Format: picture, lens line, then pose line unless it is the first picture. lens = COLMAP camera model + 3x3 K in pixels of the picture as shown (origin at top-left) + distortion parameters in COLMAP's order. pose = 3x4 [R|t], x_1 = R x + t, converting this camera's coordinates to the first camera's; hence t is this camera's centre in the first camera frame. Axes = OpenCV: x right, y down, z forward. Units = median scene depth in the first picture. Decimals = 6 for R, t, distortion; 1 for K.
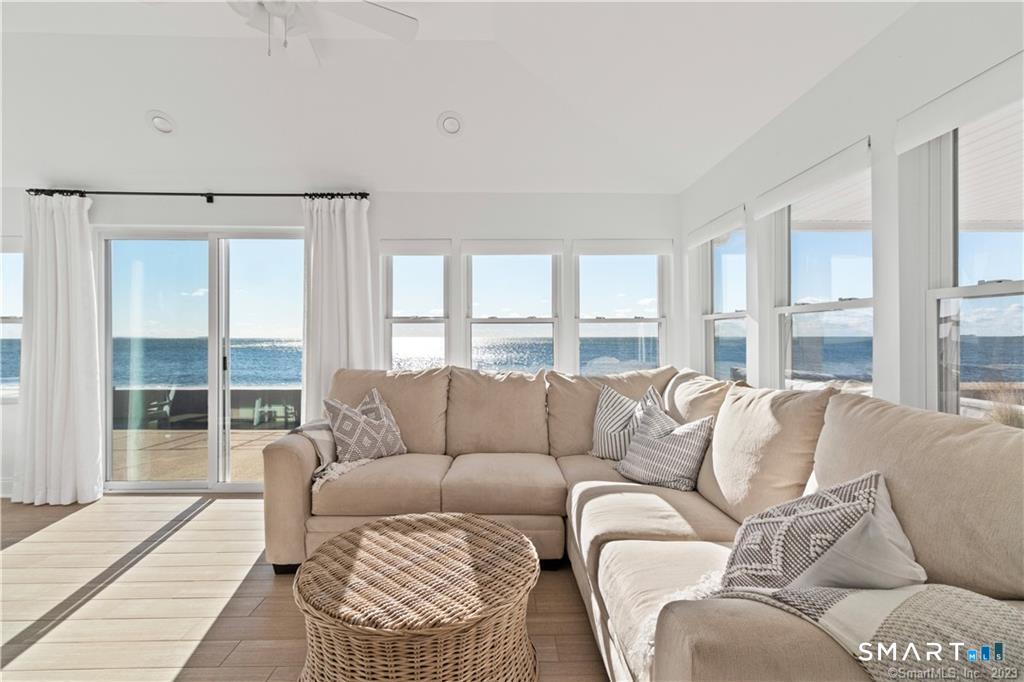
lens RADIAL K [[472.5, 0, 516.5], [0, 472.5, 336.3], [0, 0, 1]] dist [0.006068, 0.000212]
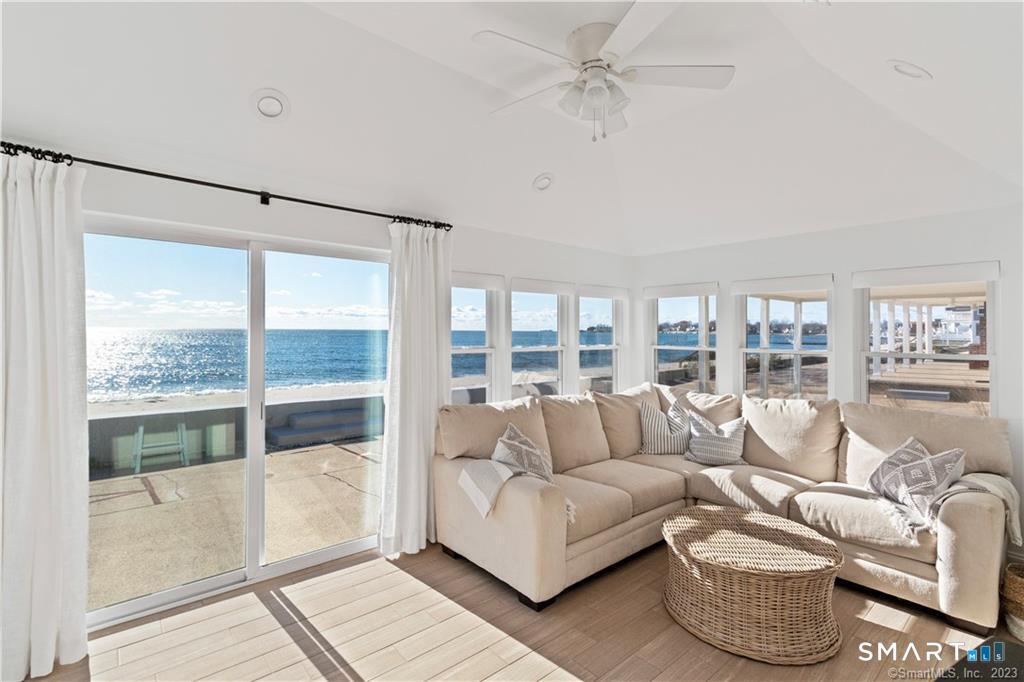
lens RADIAL K [[473.8, 0, 513.0], [0, 473.8, 322.9], [0, 0, 1]] dist [0.004117, -0.000001]
pose [[0.772763, 0.019461, 0.634397, -0.852195], [-0.009260, 0.999769, -0.019390, -0.080972], [-0.634628, 0.009109, 0.772764, 0.154320]]
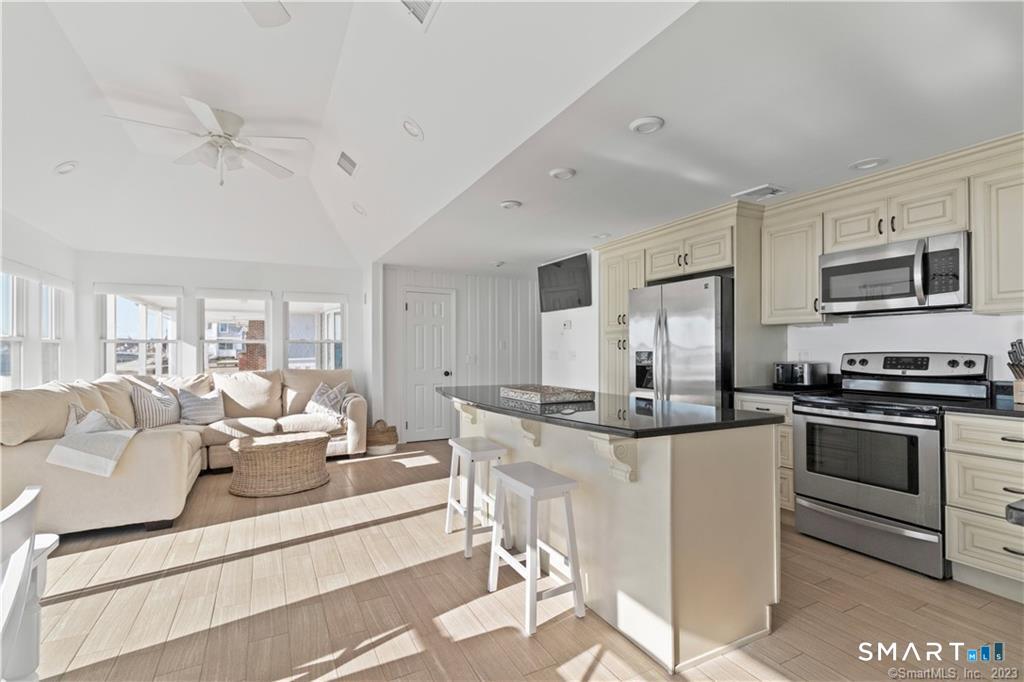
lens RADIAL K [[478.0, 0, 515.5], [0, 478.0, 348.3], [0, 0, 1]] dist [0.002918, 0.000531]
pose [[-0.448317, 0.006237, 0.893853, -1.543602], [0.005878, 0.999975, -0.004029, -0.002069], [-0.893855, 0.003448, -0.448342, 0.518825]]
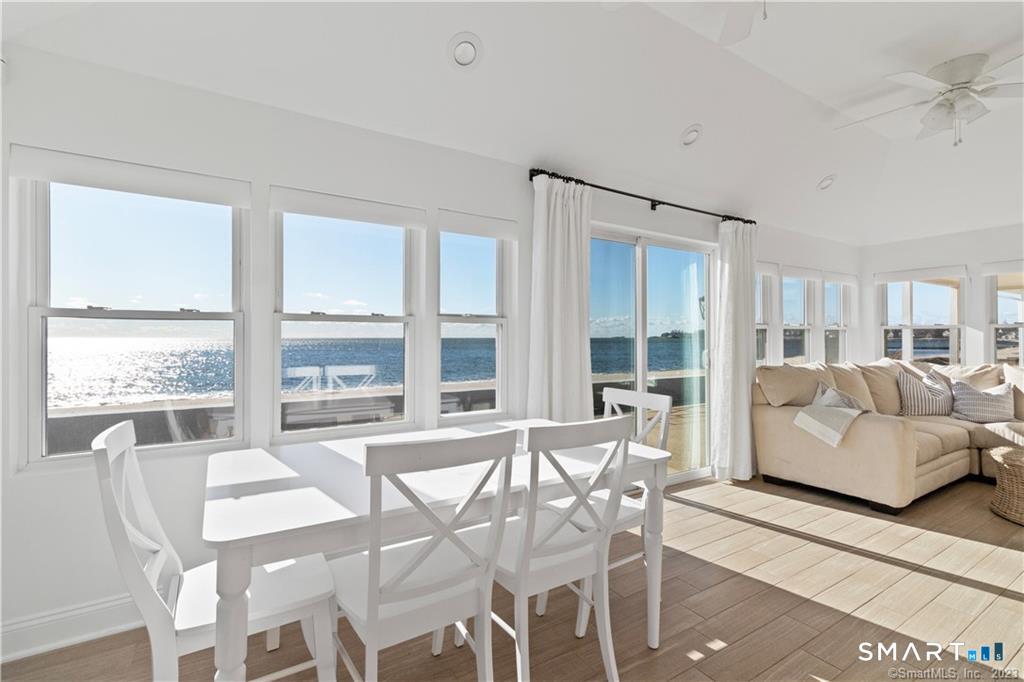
lens RADIAL K [[469.5, 0, 516.3], [0, 469.5, 334.4], [0, 0, 1]] dist [0.005100, 0.000277]
pose [[0.852329, 0.006041, 0.522971, -1.496035], [-0.002478, 0.999969, -0.007511, -0.000036], [-0.523000, 0.005106, 0.852318, 0.296324]]
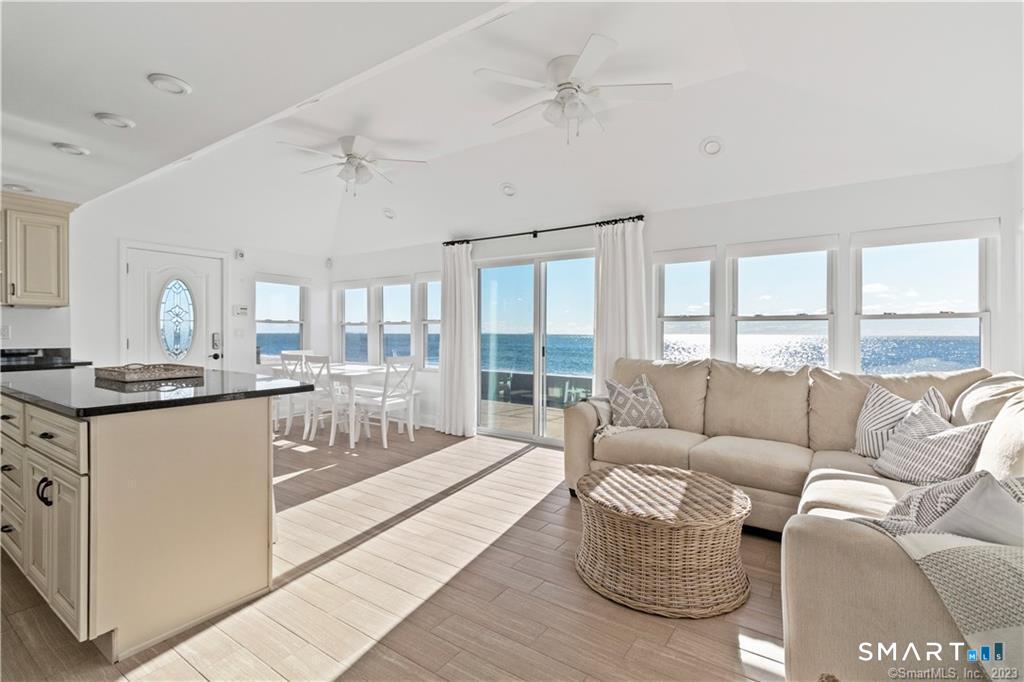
lens RADIAL K [[469.5, 0, 516.3], [0, 469.5, 334.4], [0, 0, 1]] dist [0.005100, 0.000277]
pose [[0.815906, 0.006778, -0.578145, 0.125703], [-0.005264, 0.999977, 0.004294, 0.001610], [0.578160, -0.000460, 0.815923, -0.185348]]
